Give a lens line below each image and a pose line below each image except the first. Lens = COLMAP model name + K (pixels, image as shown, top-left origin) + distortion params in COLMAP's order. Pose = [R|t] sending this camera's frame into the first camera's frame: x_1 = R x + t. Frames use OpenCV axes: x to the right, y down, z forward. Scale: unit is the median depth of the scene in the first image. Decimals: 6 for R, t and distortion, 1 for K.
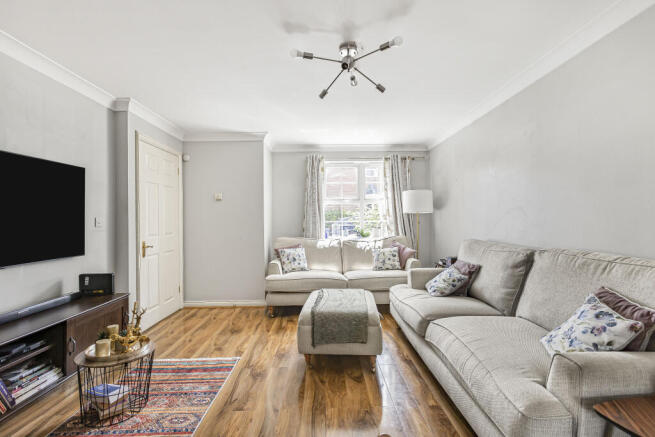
lens RADIAL K [[305.7, 0, 343.3], [0, 305.7, 215.1], [0, 0, 1]] dist [-0.011013, 0.009542]
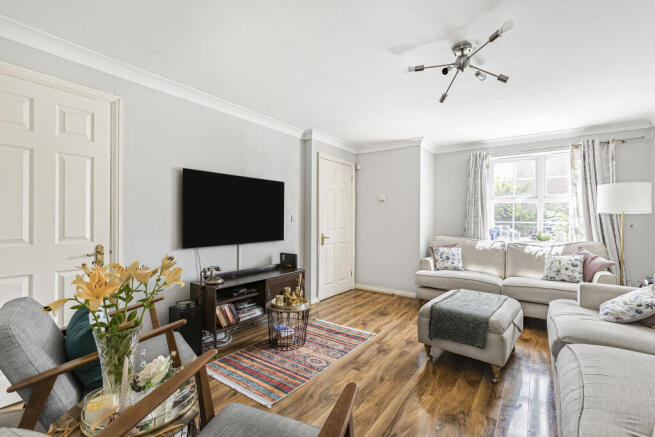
lens RADIAL K [[305.7, 0, 347.2], [0, 305.7, 216.9], [0, 0, 1]] dist [-0.011013, 0.009542]
pose [[0.803560, 0.013438, -0.595072, 0.247408], [-0.007301, 0.999892, 0.012720, -0.004222], [0.595179, -0.005876, 0.803572, -0.020495]]
